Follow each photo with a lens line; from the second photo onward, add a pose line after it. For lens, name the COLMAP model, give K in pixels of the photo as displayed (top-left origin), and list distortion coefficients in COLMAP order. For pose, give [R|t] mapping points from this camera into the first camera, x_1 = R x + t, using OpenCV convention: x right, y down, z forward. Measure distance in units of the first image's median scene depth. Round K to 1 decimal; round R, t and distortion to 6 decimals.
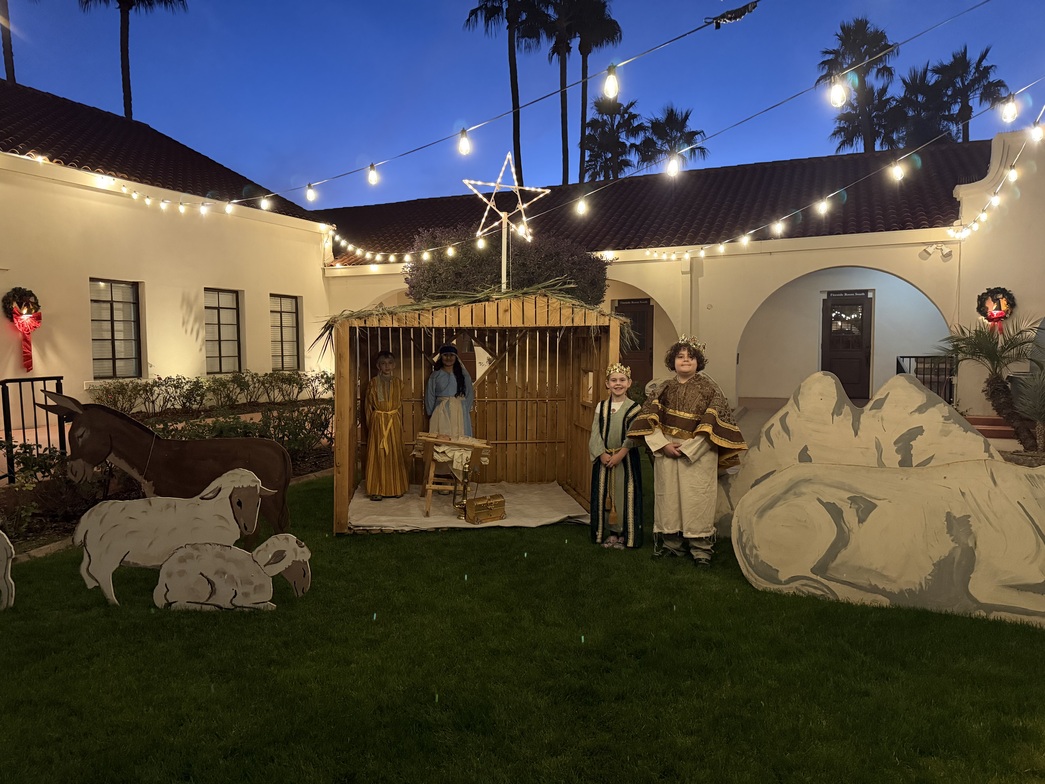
lens RADIAL K [[737.9, 0, 522.5], [0, 737.9, 392.0], [0, 0, 1]] dist [0.023410, -0.044743]
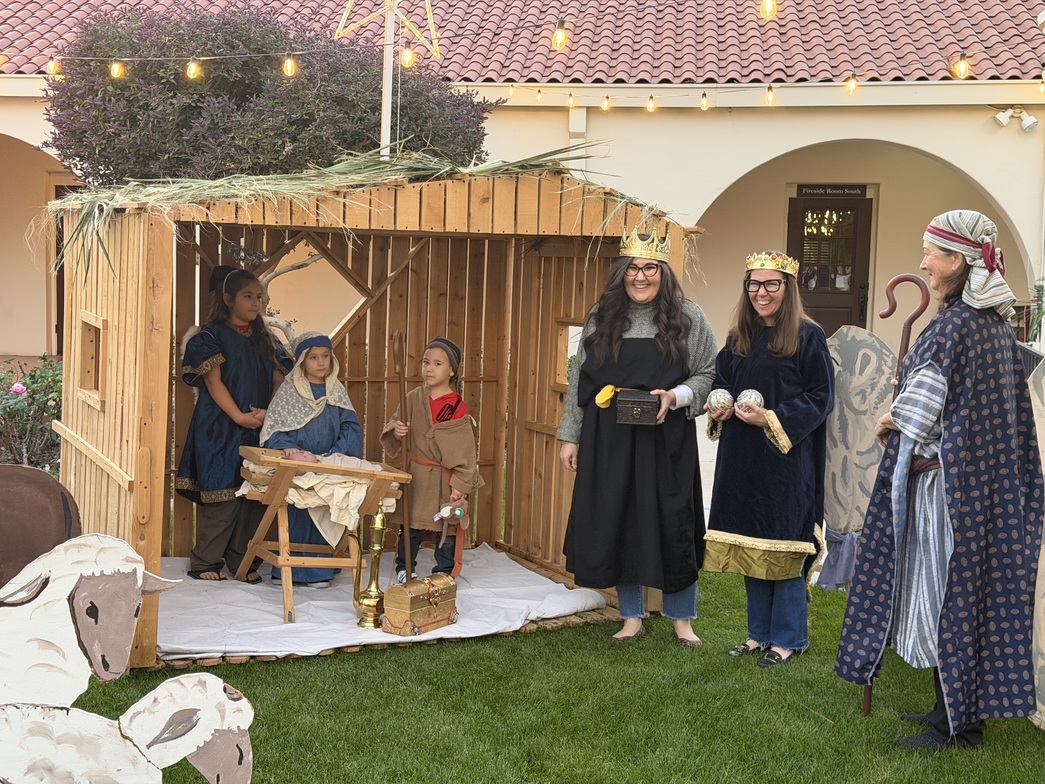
lens RADIAL K [[1479.2, 0, 522.5], [0, 1479.2, 392.0], [0, 0, 1]] dist [0.010884, 0.066192]
pose [[0.952523, 0.004705, 0.304430, -0.236873], [-0.011166, 0.999748, 0.019487, -0.001445], [-0.304262, -0.021962, 0.952335, 0.039790]]
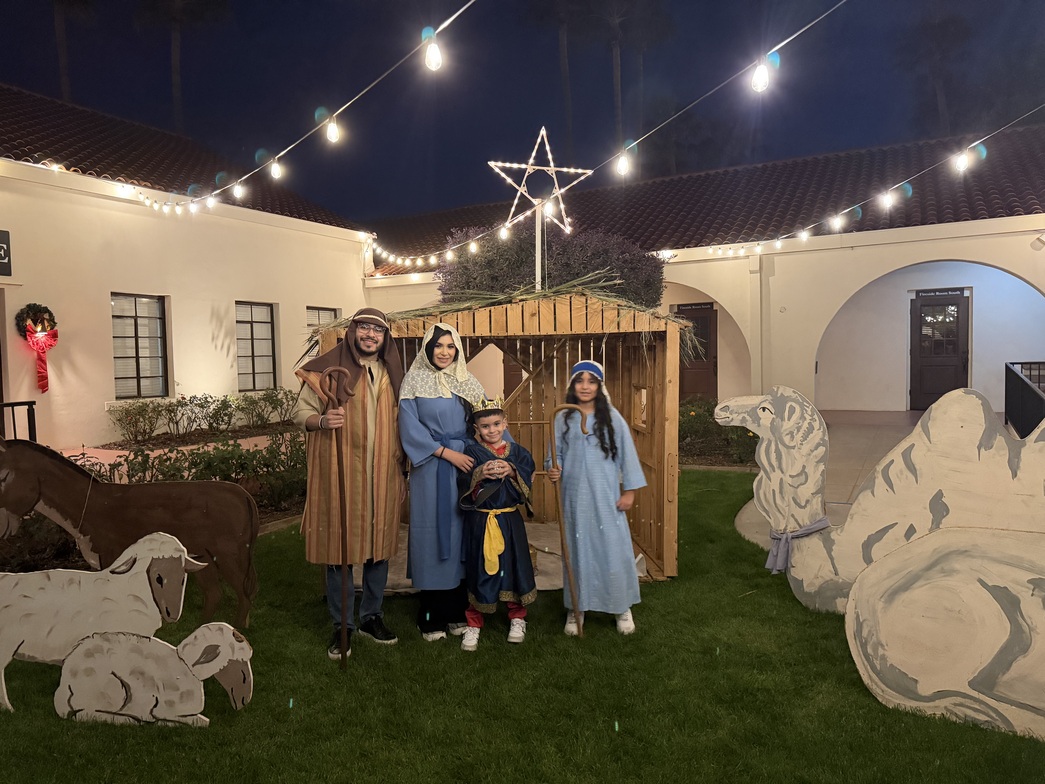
lens RADIAL K [[737.9, 0, 522.5], [0, 737.9, 392.0], [0, 0, 1]] dist [0.023410, -0.044743]
pose [[0.996756, -0.011574, -0.079651, 0.022324], [0.010441, 0.999838, -0.014633, -0.012723], [0.079808, 0.013754, 0.996715, 0.169135]]
